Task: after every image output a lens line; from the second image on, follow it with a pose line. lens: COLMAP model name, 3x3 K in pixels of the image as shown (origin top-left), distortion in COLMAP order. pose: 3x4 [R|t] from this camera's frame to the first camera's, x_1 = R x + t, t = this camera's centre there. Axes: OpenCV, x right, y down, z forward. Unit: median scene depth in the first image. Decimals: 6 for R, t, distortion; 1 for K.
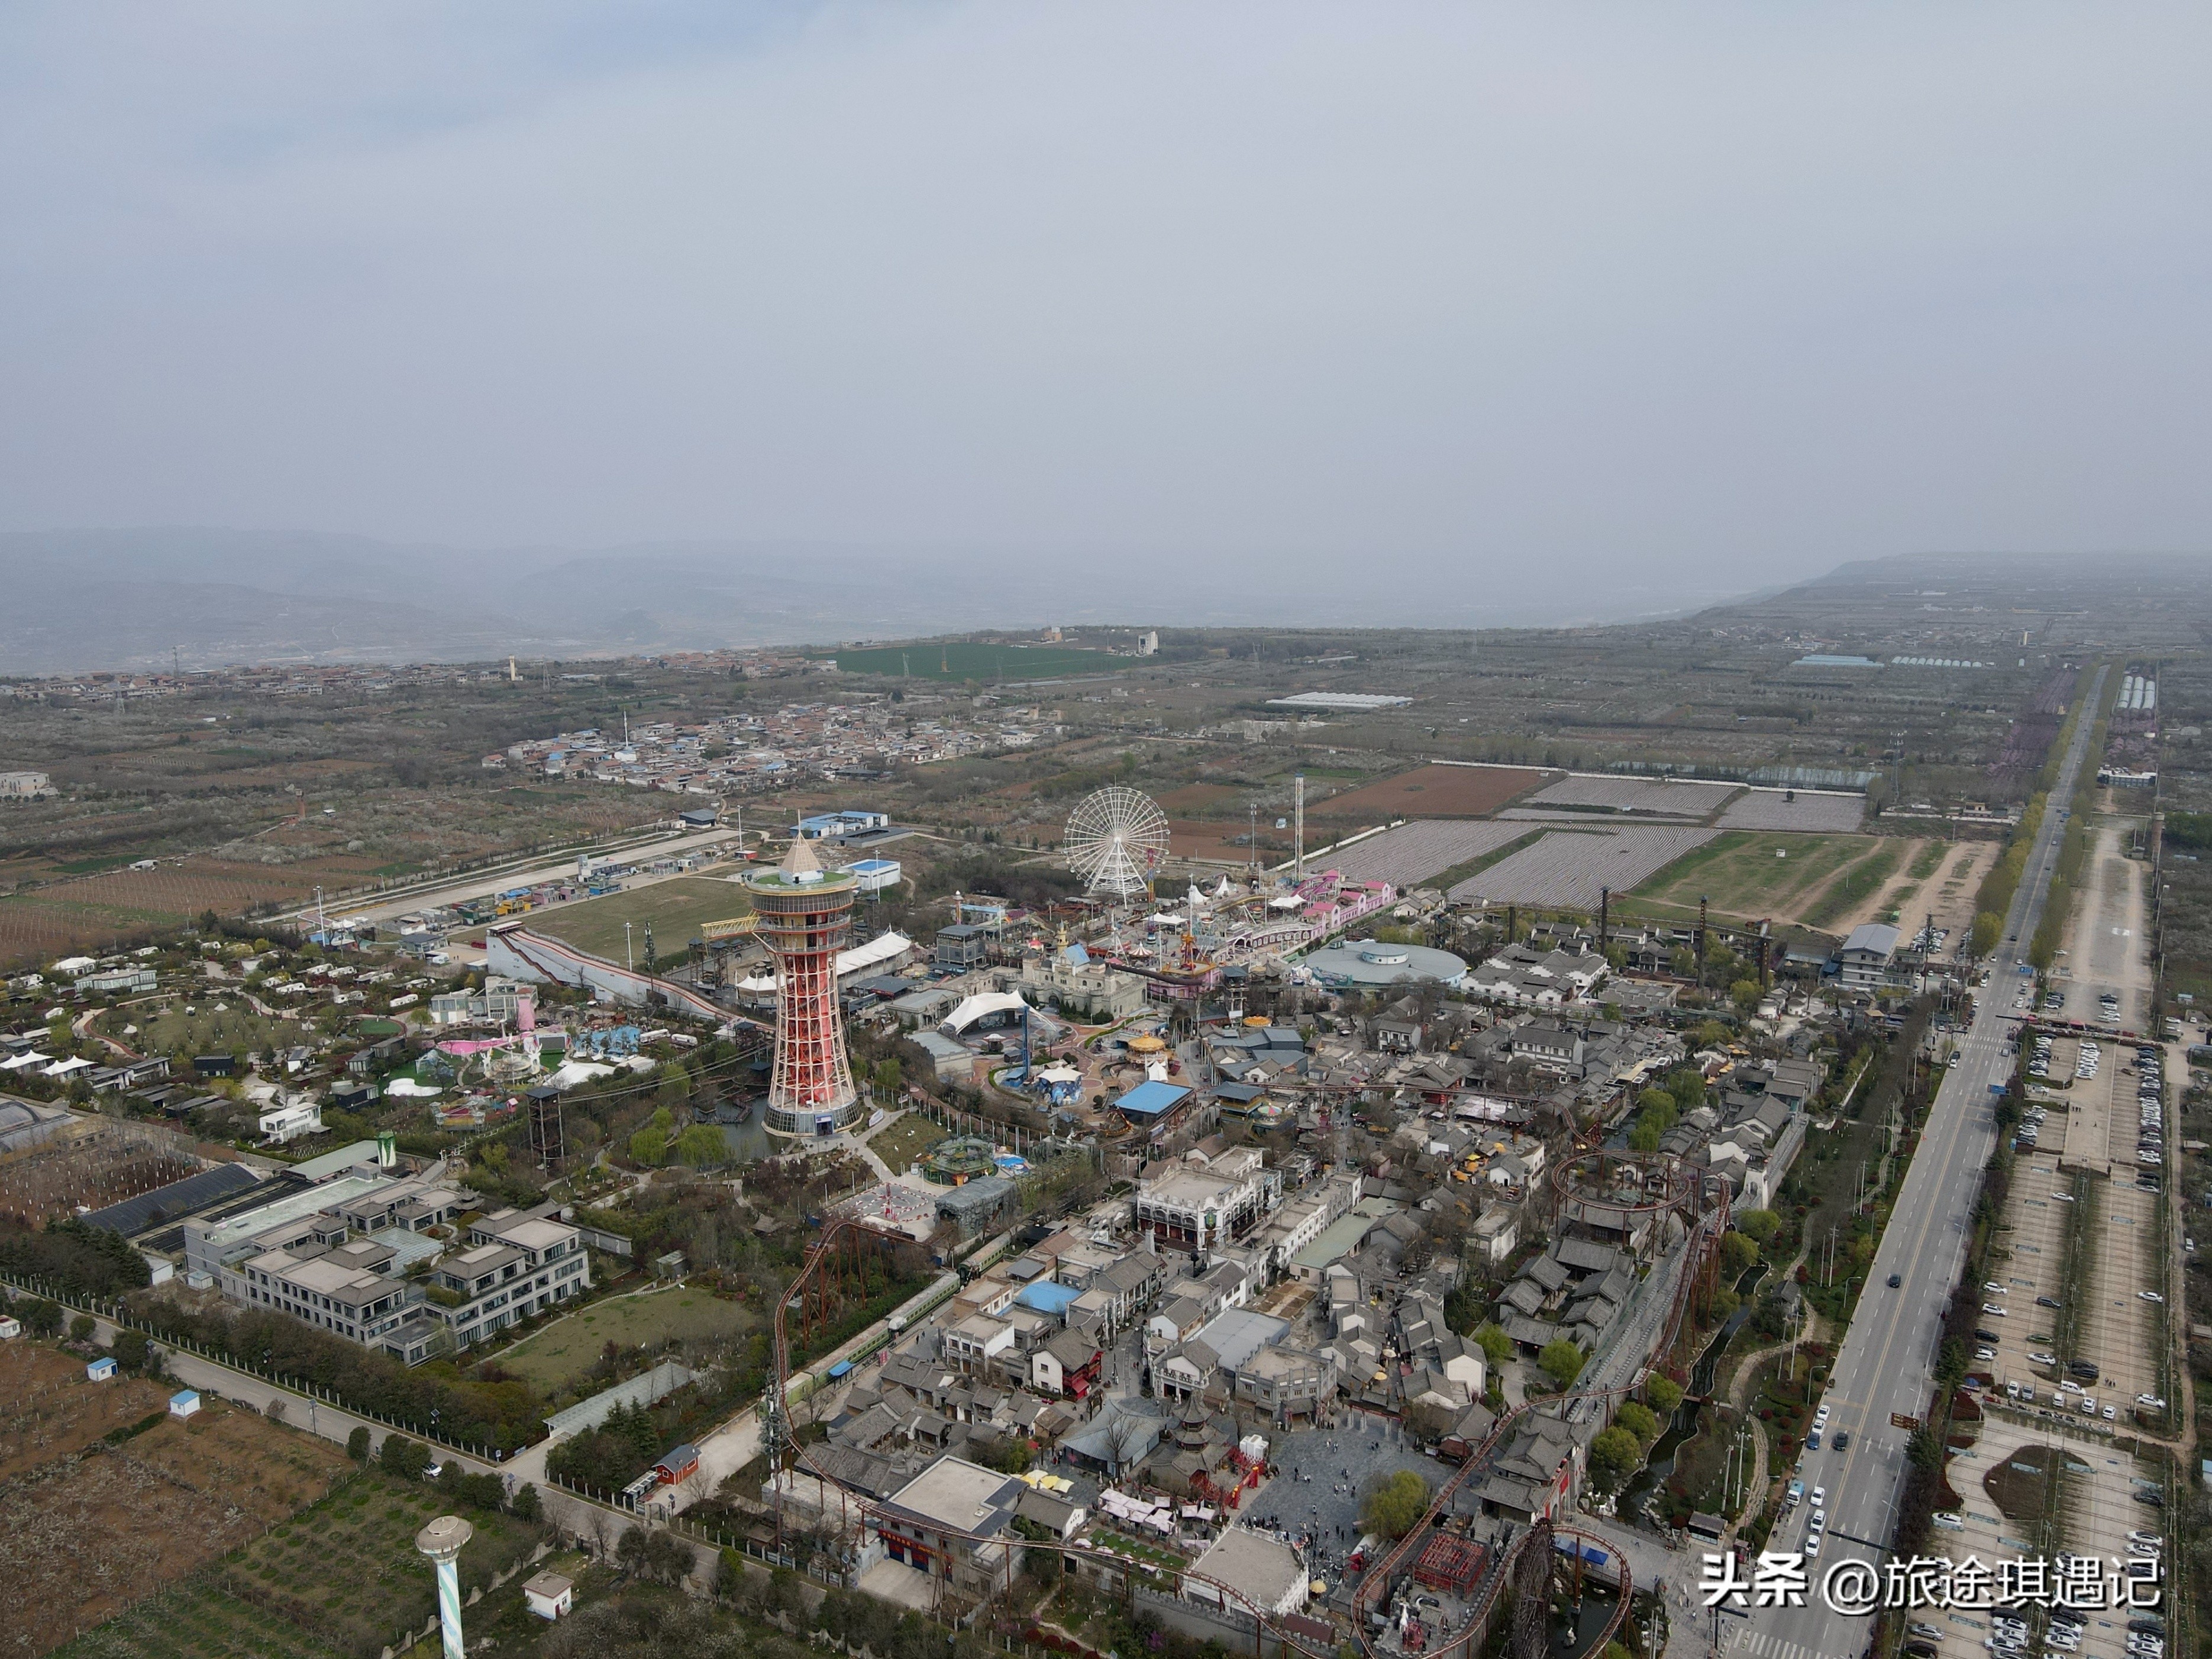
lens RADIAL K [[1681.7, 0, 1106.0], [0, 1681.7, 829.5], [0, 0, 1]] dist [-0.002558, -0.001481]
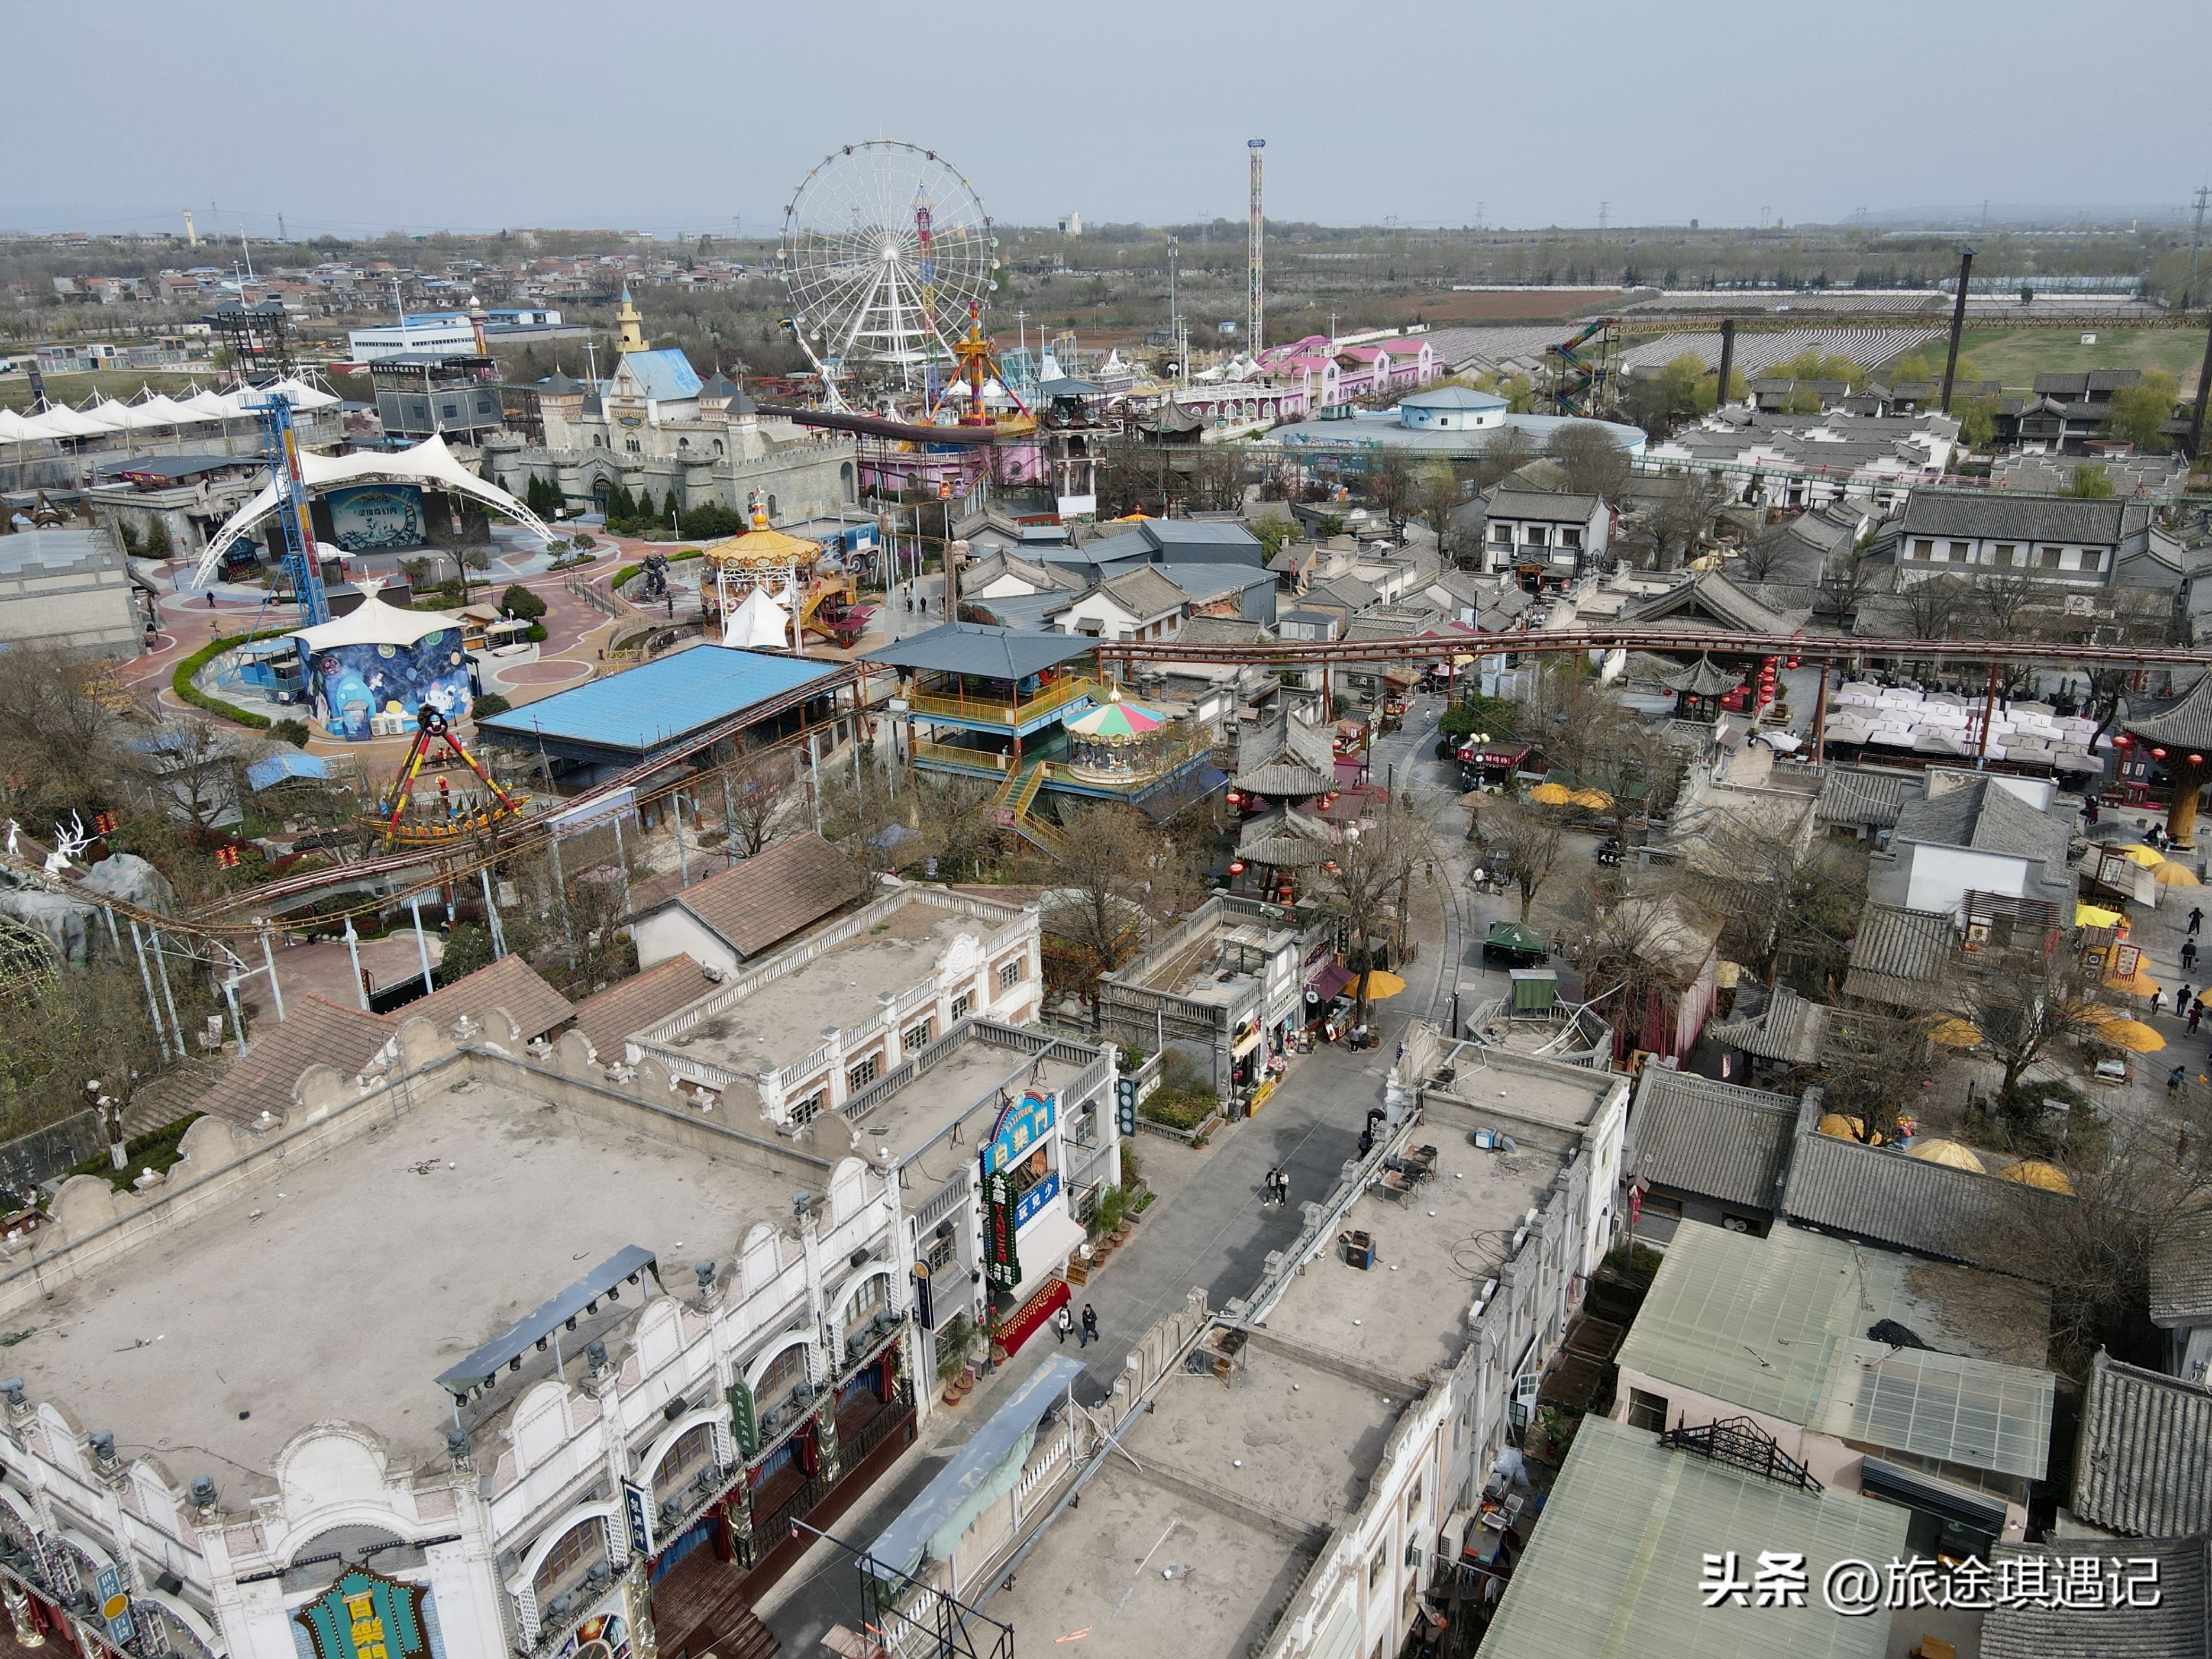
lens RADIAL K [[1681.7, 0, 1106.0], [0, 1681.7, 829.5], [0, 0, 1]] dist [-0.002558, -0.001481]
pose [[0.999594, -0.019023, 0.021205, 0.086869], [0.015064, 0.984751, 0.173314, 0.135099], [-0.024178, -0.172924, 0.984638, 0.736923]]
